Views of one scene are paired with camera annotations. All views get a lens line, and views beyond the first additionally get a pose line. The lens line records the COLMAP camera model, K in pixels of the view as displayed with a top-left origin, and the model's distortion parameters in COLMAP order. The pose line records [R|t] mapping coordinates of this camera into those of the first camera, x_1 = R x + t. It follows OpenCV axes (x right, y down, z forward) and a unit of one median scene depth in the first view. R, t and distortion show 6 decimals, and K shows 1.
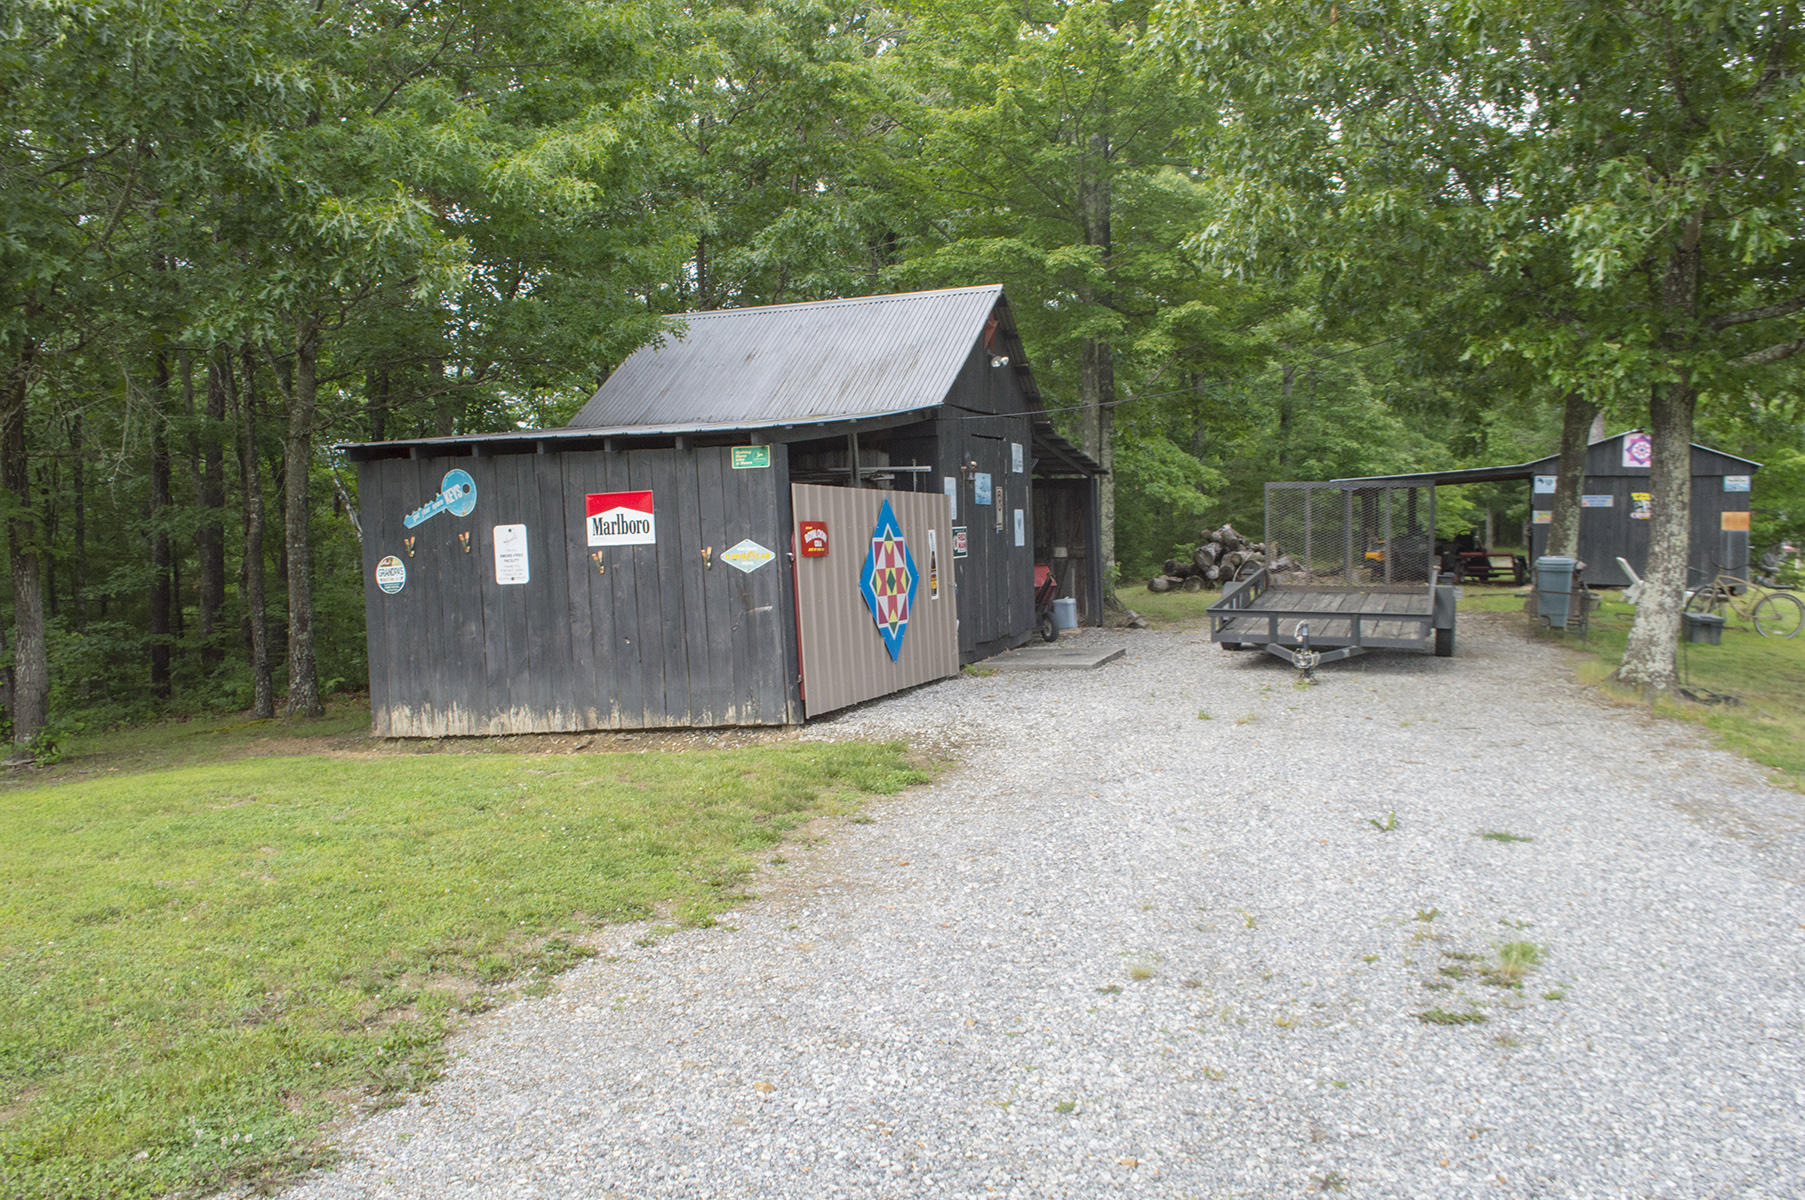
lens RADIAL K [[1430.8, 0, 903.7], [0, 1430.8, 602.7], [0, 0, 1]] dist [-0.074431, -0.008367]
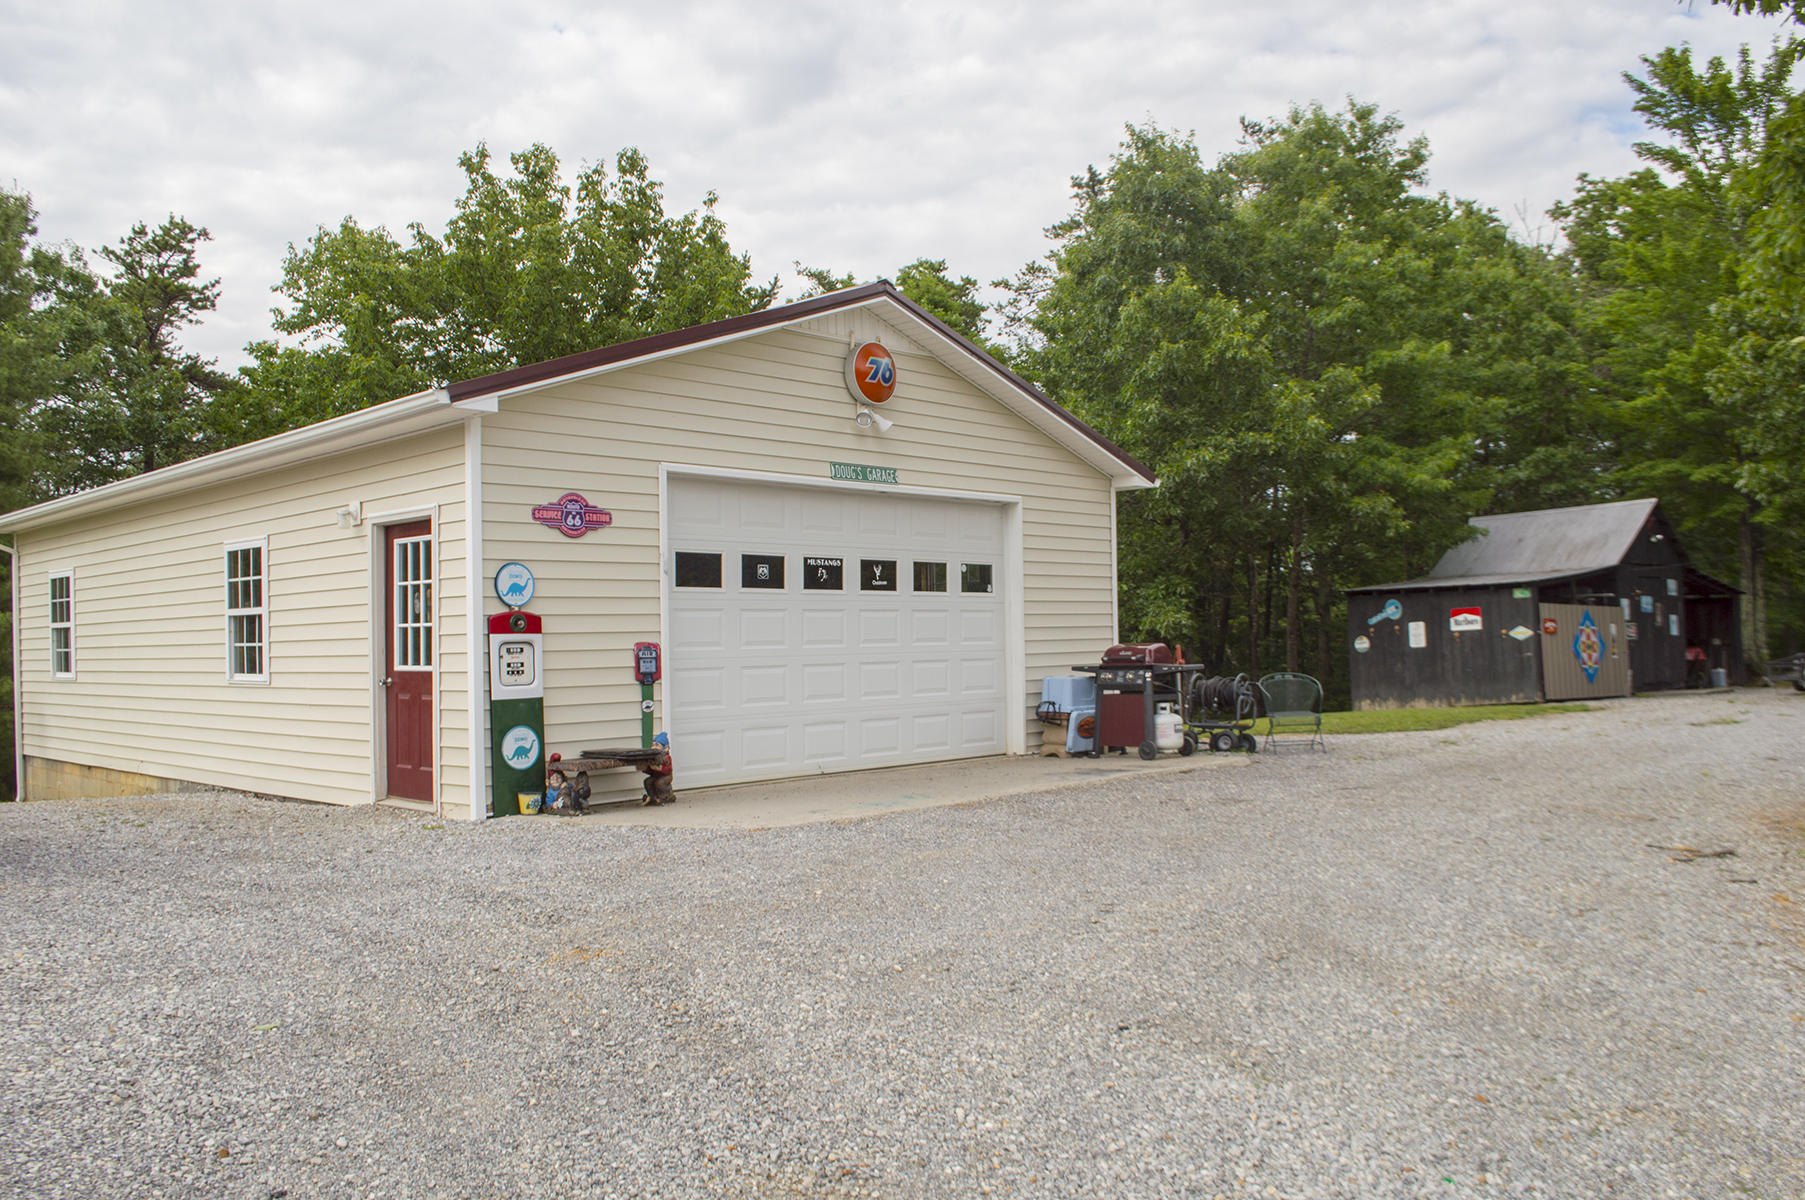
lens RADIAL K [[1430.8, 0, 907.3], [0, 1430.8, 609.4], [0, 0, 1]] dist [-0.074431, -0.008367]
pose [[0.871125, -0.017228, -0.490760, 0.143285], [-0.023583, 0.996764, -0.076851, 0.121856], [0.490495, 0.078520, 0.867899, -1.434890]]
